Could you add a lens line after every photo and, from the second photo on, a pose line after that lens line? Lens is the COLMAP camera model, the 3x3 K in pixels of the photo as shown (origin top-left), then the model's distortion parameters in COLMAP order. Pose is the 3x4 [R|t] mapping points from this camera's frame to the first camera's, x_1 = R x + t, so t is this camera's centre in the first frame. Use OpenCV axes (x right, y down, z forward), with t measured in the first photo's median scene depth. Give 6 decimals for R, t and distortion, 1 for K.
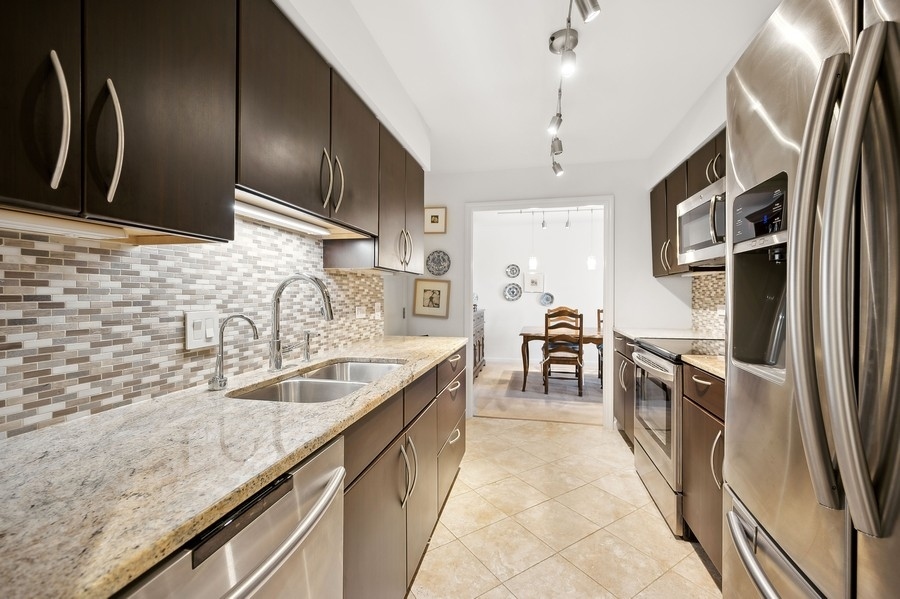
lens RADIAL K [[366.9, 0, 453.1], [0, 366.9, 296.7], [0, 0, 1]] dist [-0.001931, -0.000266]
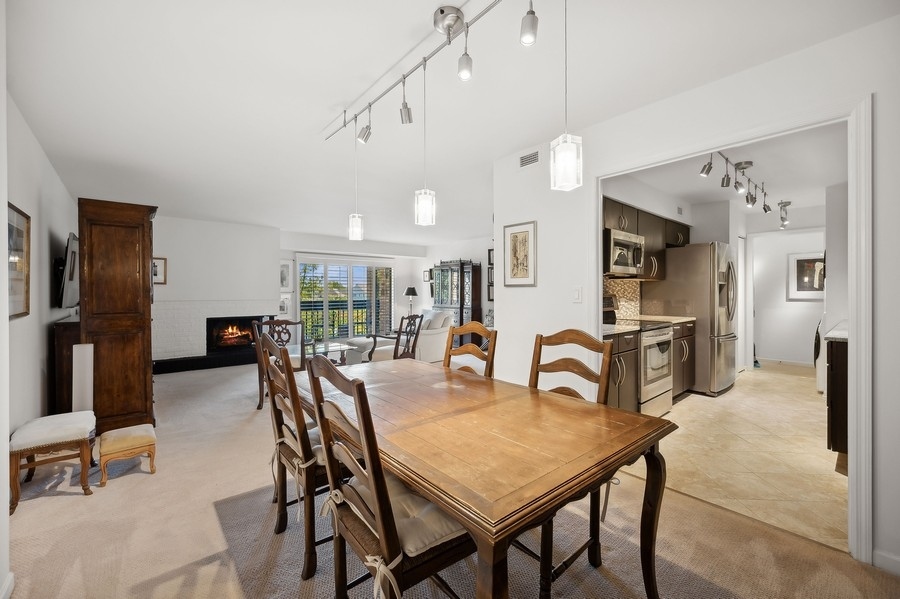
lens RADIAL K [[366.9, 0, 453.1], [0, 366.9, 296.7], [0, 0, 1]] dist [-0.001931, -0.000266]
pose [[-0.804428, -0.003853, 0.594037, 0.306608], [0.006380, 0.999865, 0.015125, -0.018878], [-0.594016, 0.015957, -0.804295, 2.786082]]
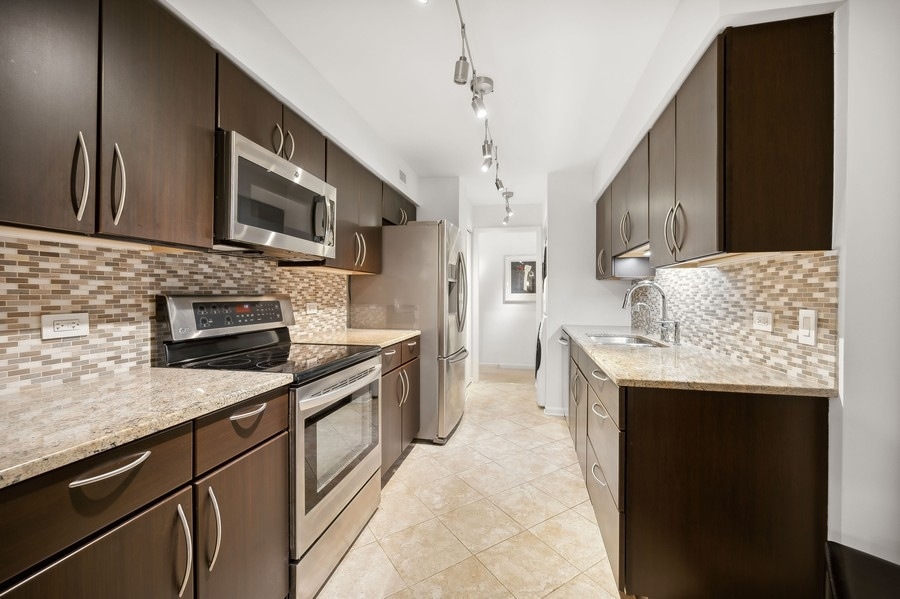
lens RADIAL K [[366.9, 0, 453.1], [0, 366.9, 296.7], [0, 0, 1]] dist [-0.001931, -0.000266]
pose [[-0.999958, -0.002790, -0.008751, 0.321039], [-0.002880, 0.999942, 0.010359, -0.005927], [0.008722, 0.010383, -0.999908, 1.759767]]
